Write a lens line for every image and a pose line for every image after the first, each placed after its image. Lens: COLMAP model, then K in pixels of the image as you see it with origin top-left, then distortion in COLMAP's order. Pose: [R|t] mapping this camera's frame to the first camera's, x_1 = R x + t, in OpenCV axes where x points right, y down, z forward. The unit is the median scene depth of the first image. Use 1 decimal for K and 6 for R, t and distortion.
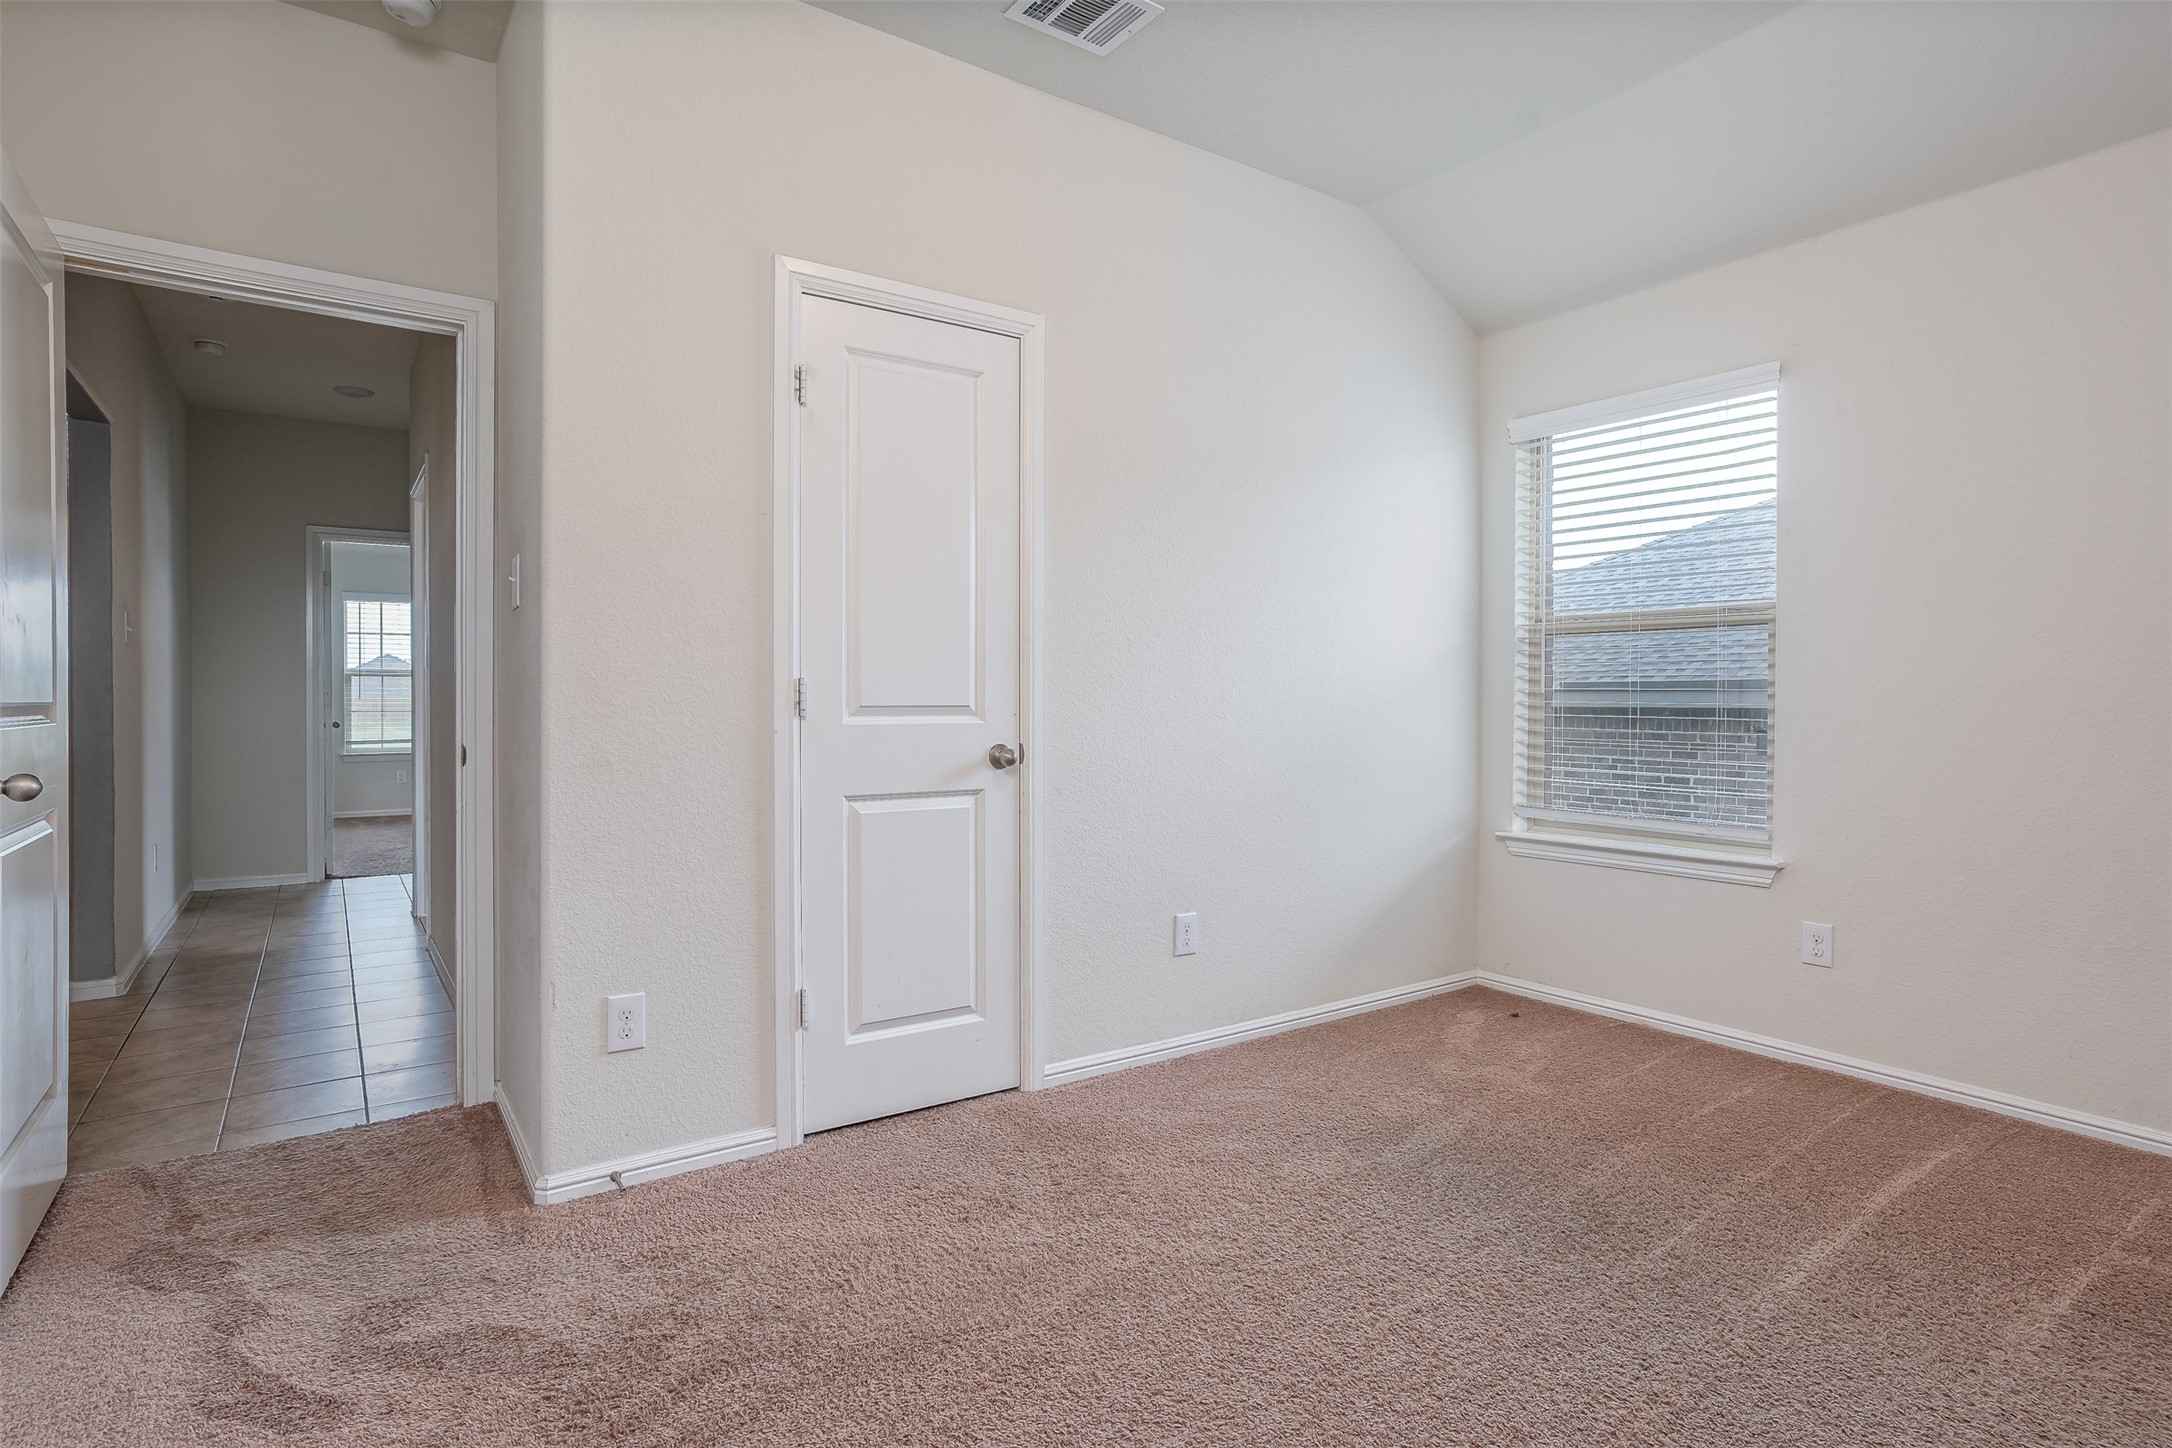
lens RADIAL K [[1118.8, 0, 1085.9], [0, 1118.8, 714.4], [0, 0, 1]] dist [-0.012164, 0.004589]
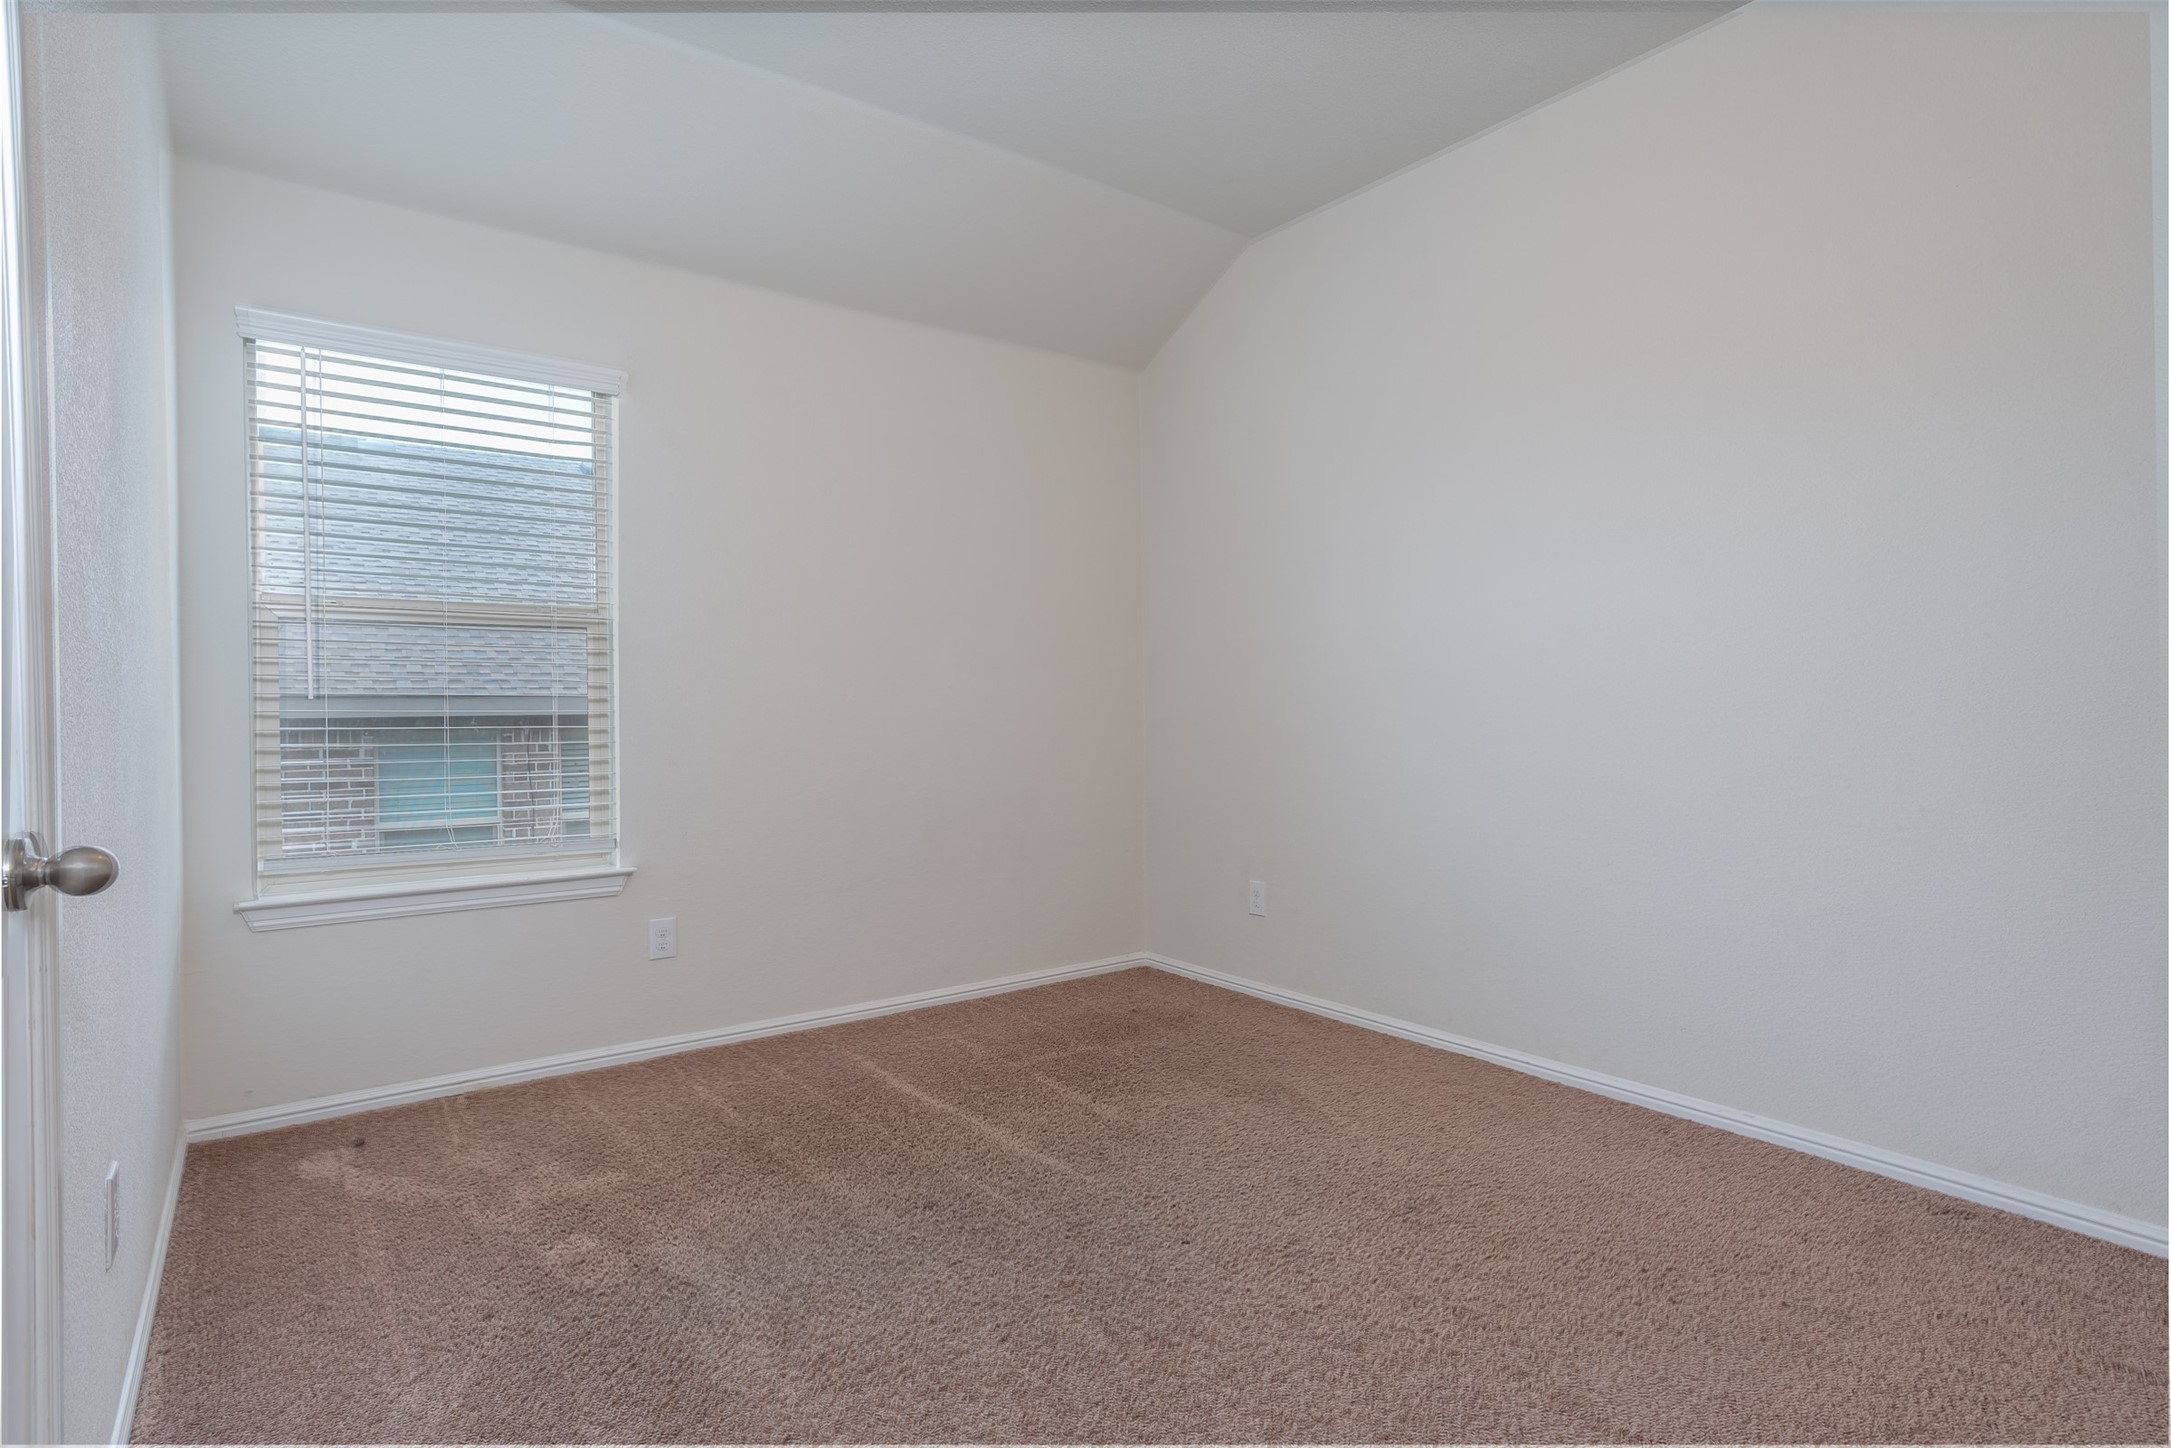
lens RADIAL K [[1118.3, 0, 1084.8], [0, 1118.3, 717.3], [0, 0, 1]] dist [-0.012164, 0.004589]
pose [[-0.046928, -0.016241, 0.998766, -0.373702], [0.014223, 0.999756, 0.016925, -0.013197], [-0.998797, 0.015000, -0.046685, 0.587432]]
